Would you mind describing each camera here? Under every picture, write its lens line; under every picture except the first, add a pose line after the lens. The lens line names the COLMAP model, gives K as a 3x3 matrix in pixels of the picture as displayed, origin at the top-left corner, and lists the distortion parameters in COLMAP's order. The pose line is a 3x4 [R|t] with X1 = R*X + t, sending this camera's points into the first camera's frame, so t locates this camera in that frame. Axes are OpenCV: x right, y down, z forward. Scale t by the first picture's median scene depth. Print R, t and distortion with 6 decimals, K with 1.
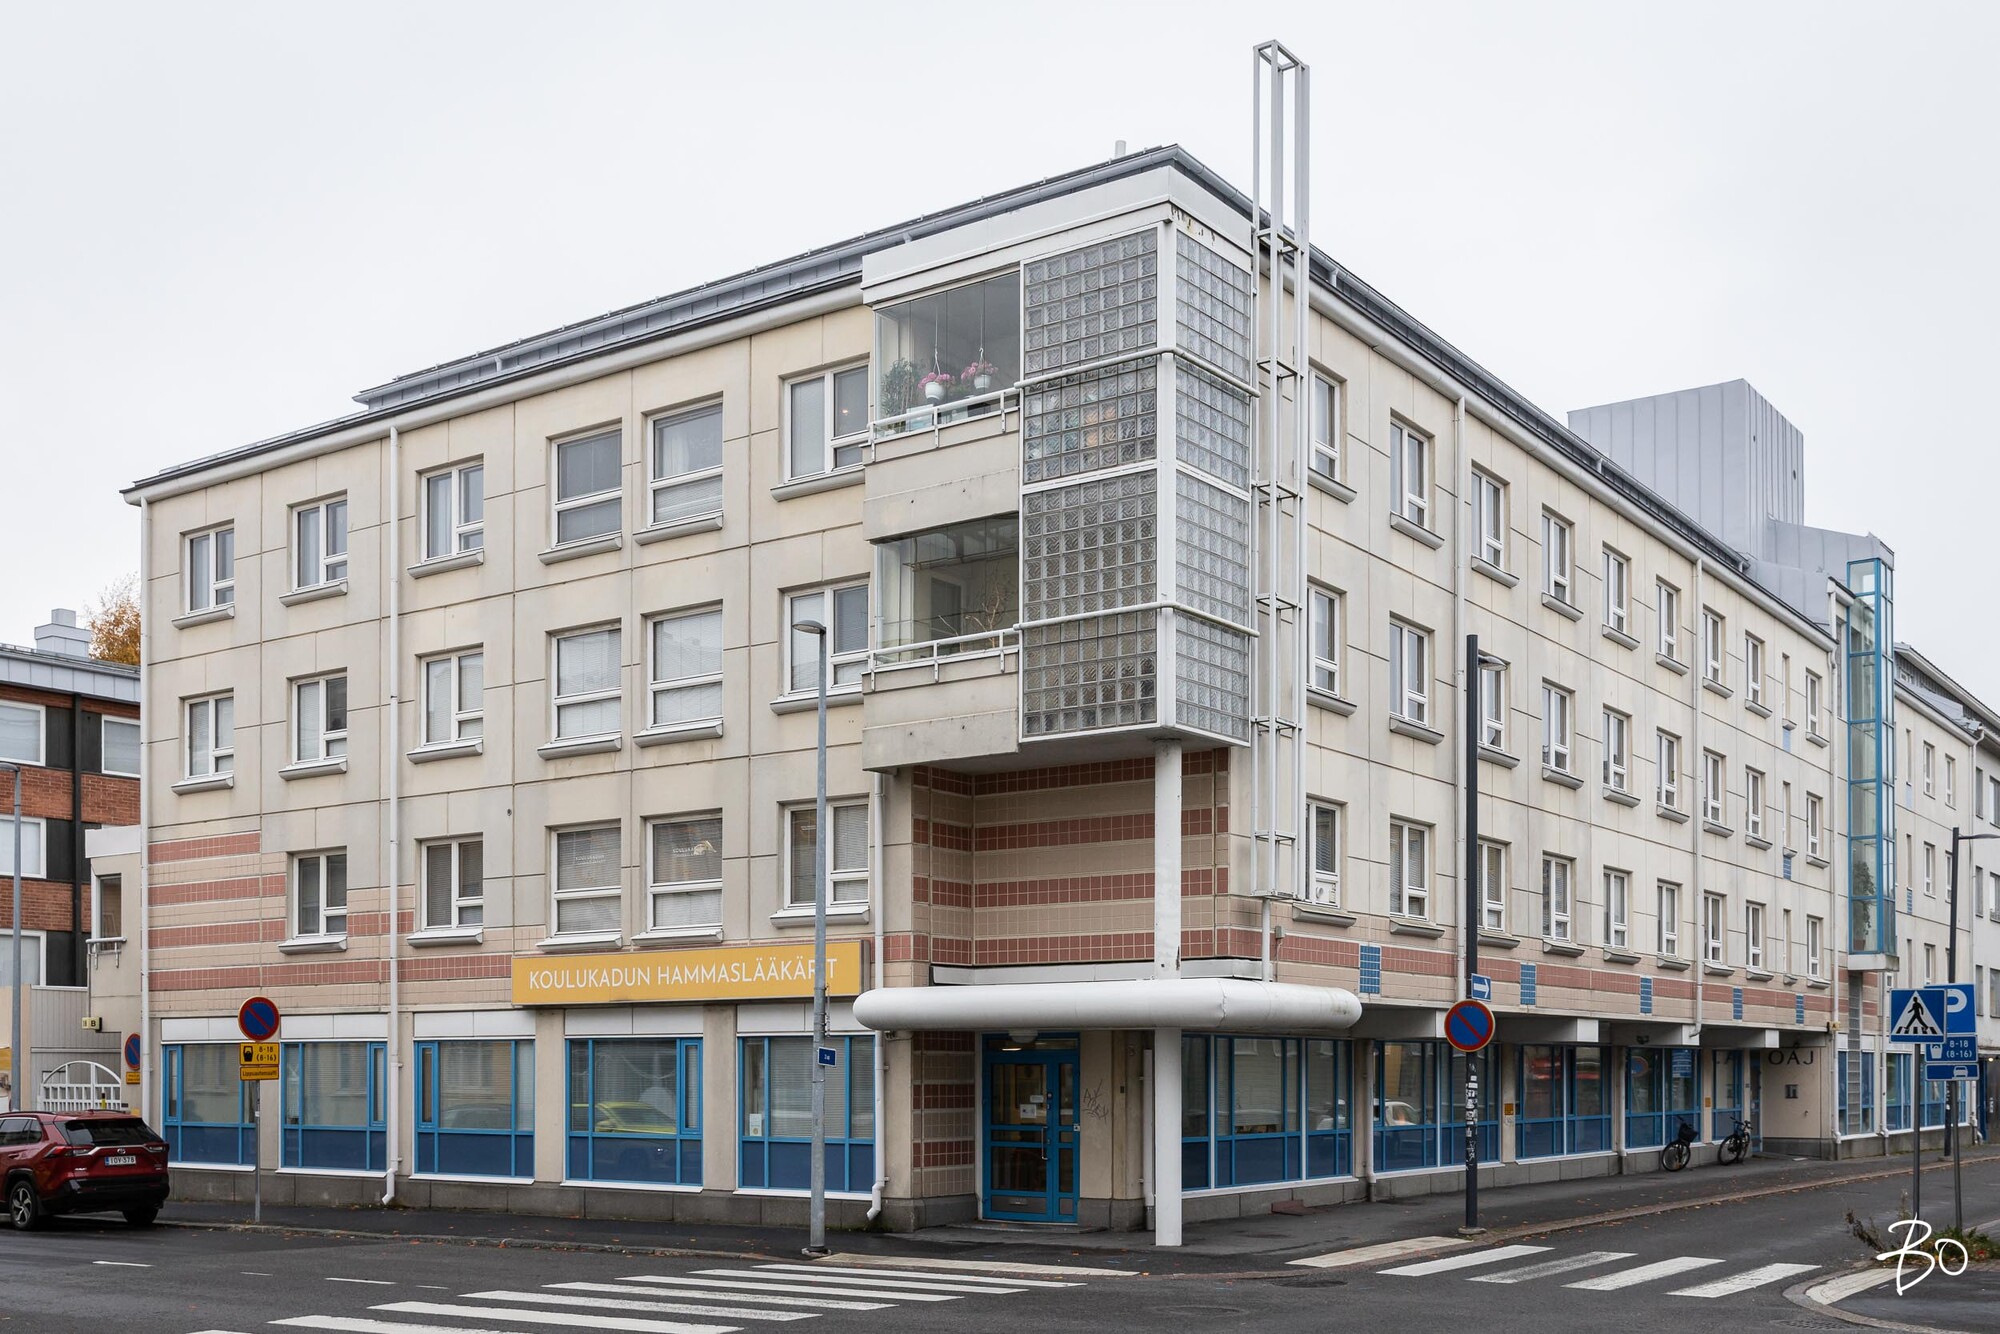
lens RADIAL K [[2027.1, 0, 1000.0], [0, 2027.1, 667.0], [0, 0, 1]] dist [0.004240, -0.006874]
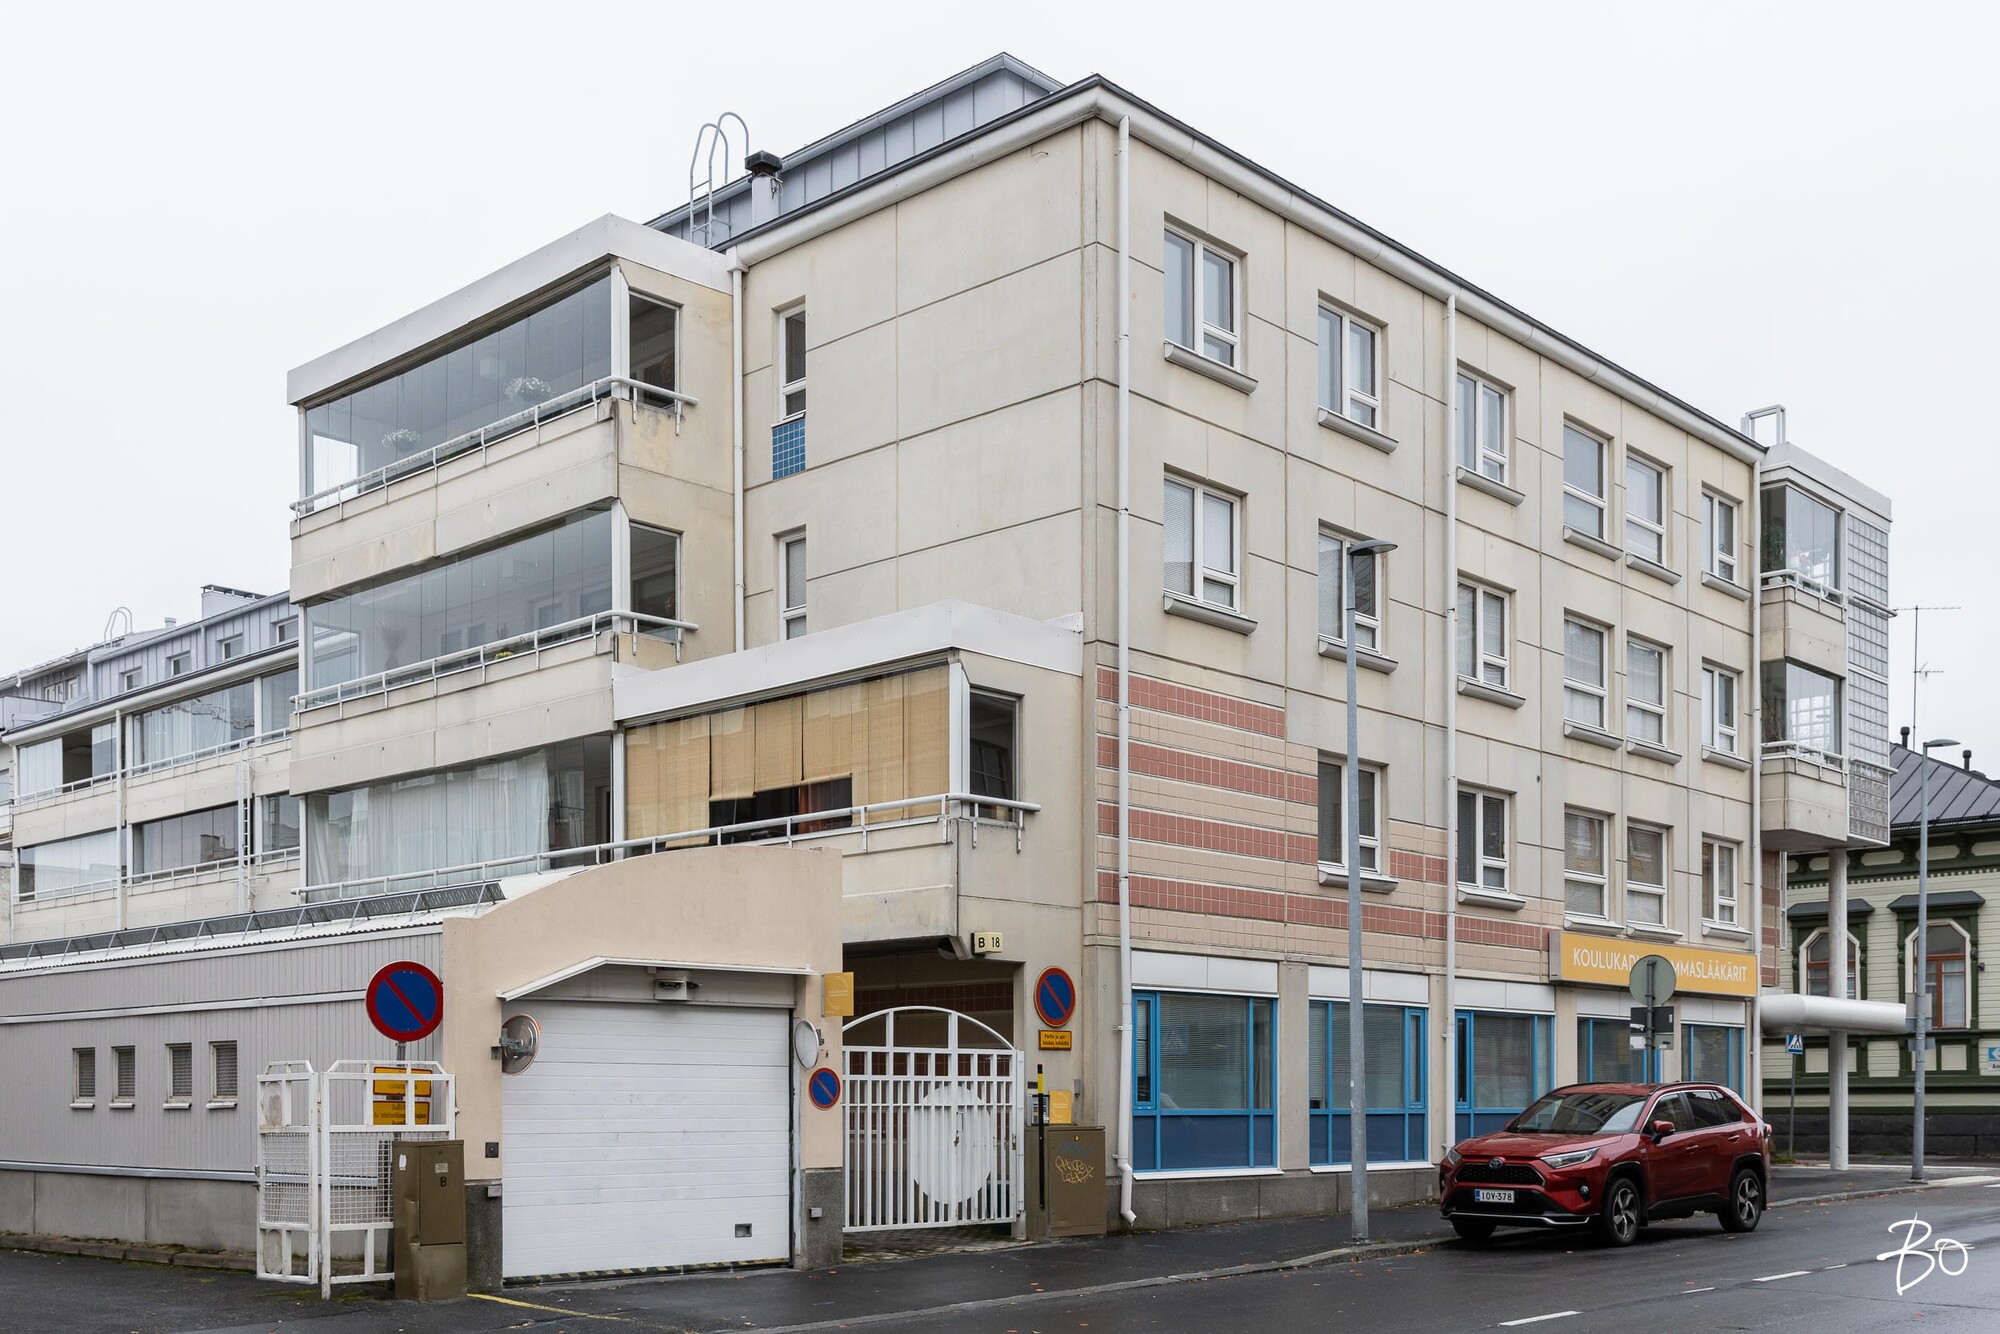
lens RADIAL K [[2027.1, 0, 1000.0], [0, 2027.1, 667.0], [0, 0, 1]] dist [0.004240, -0.006874]
pose [[0.136463, 0.194421, 0.971380, -1.354941], [-0.213258, 0.963328, -0.162850, 0.256919], [-0.967419, -0.184931, 0.172920, 1.210853]]
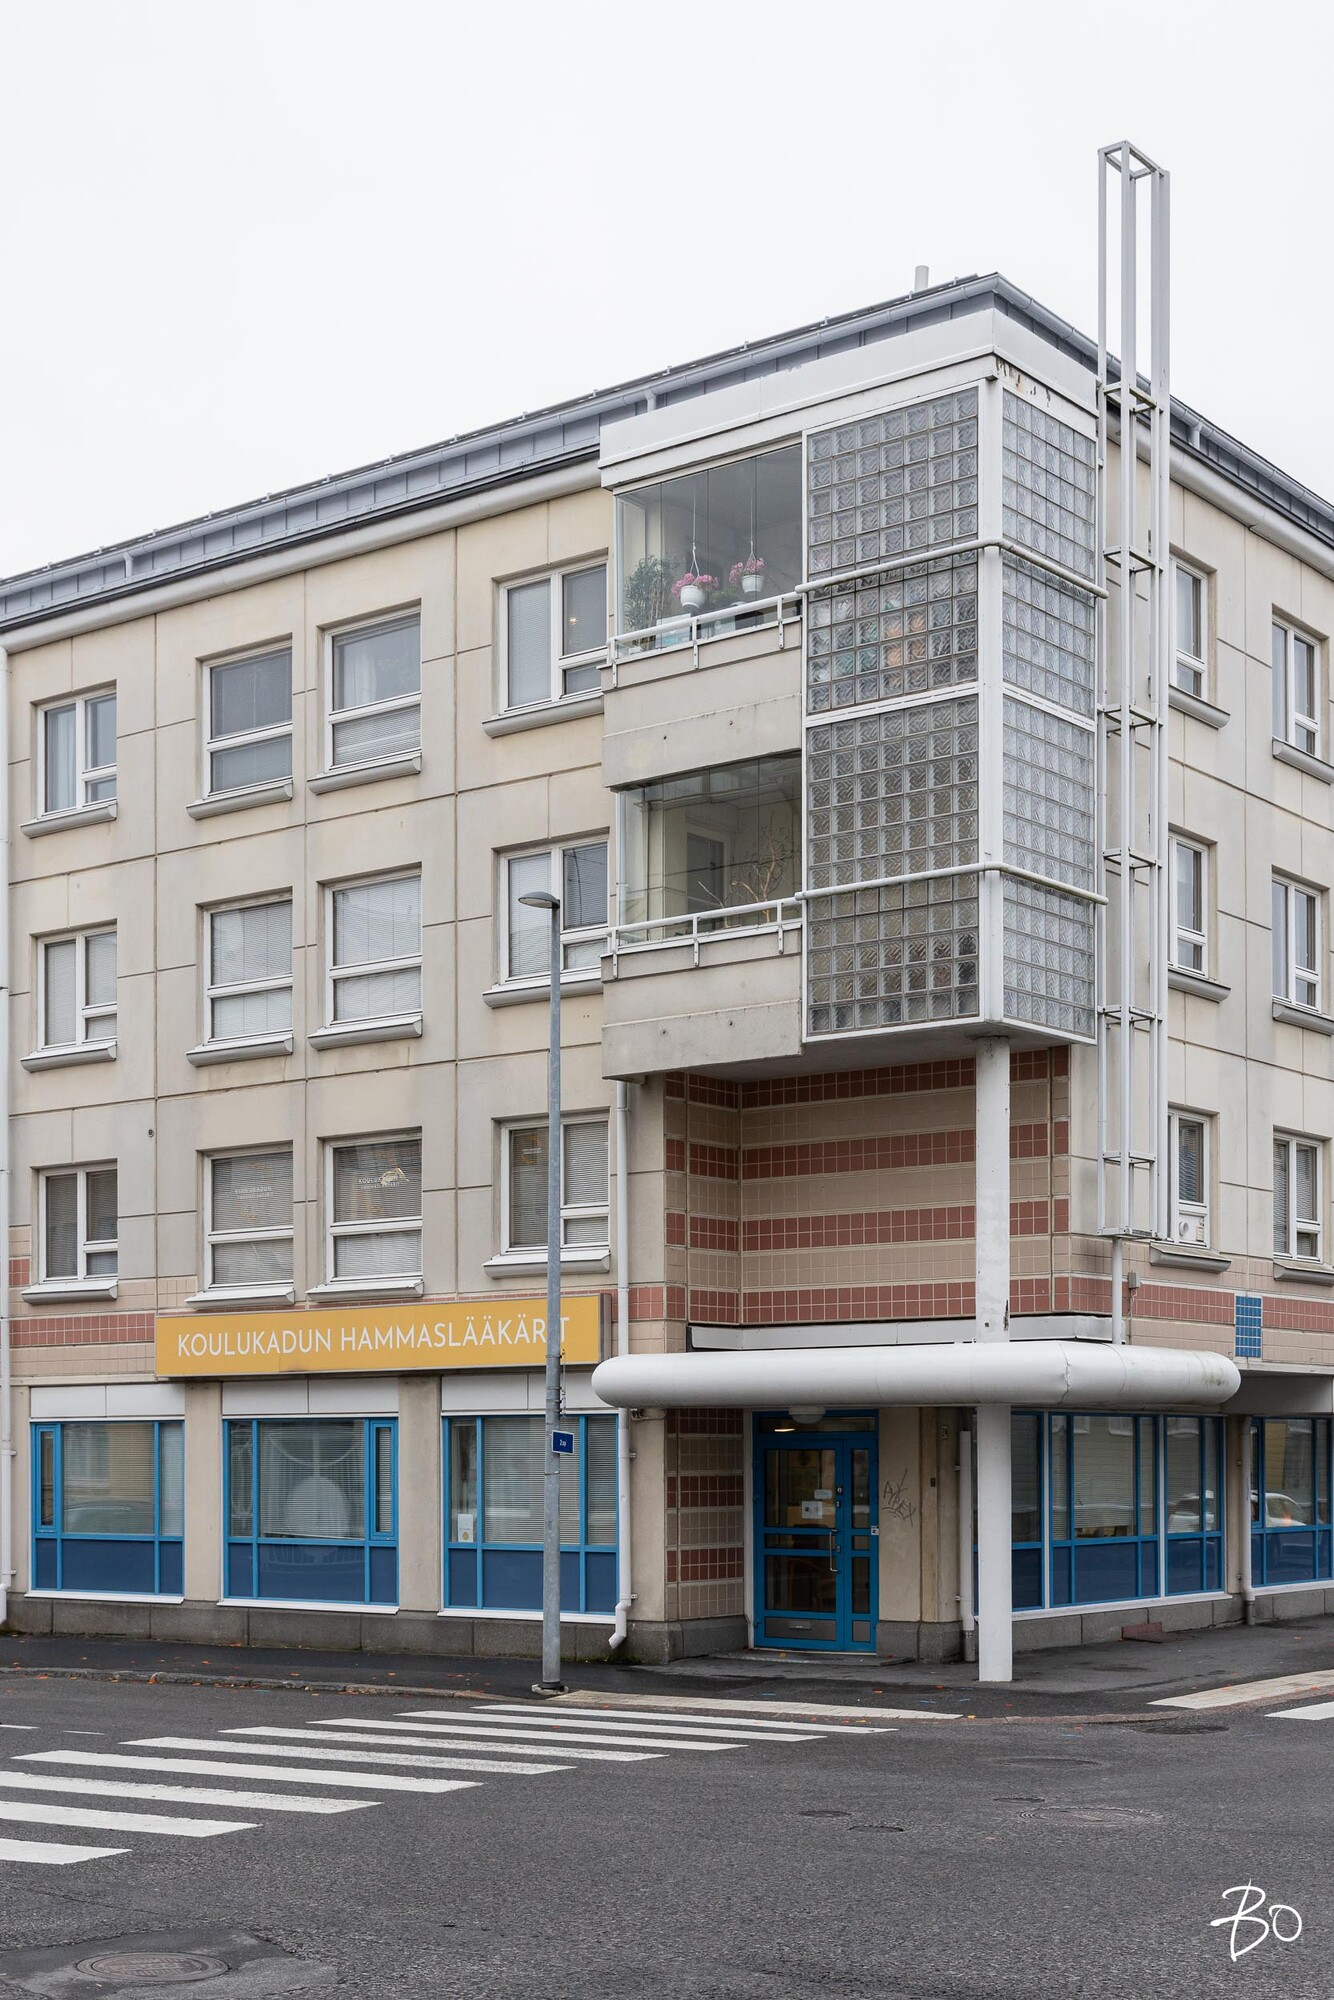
lens RADIAL K [[2631.6, 0, 667.8], [0, 2631.6, 965.9], [0, 0, 1]] dist [0.008979, 0.004184]
pose [[0.999450, -0.008679, -0.032000, -0.008187], [0.009085, 0.999880, 0.012573, -0.004725], [0.031887, -0.012857, 0.999409, -0.016832]]
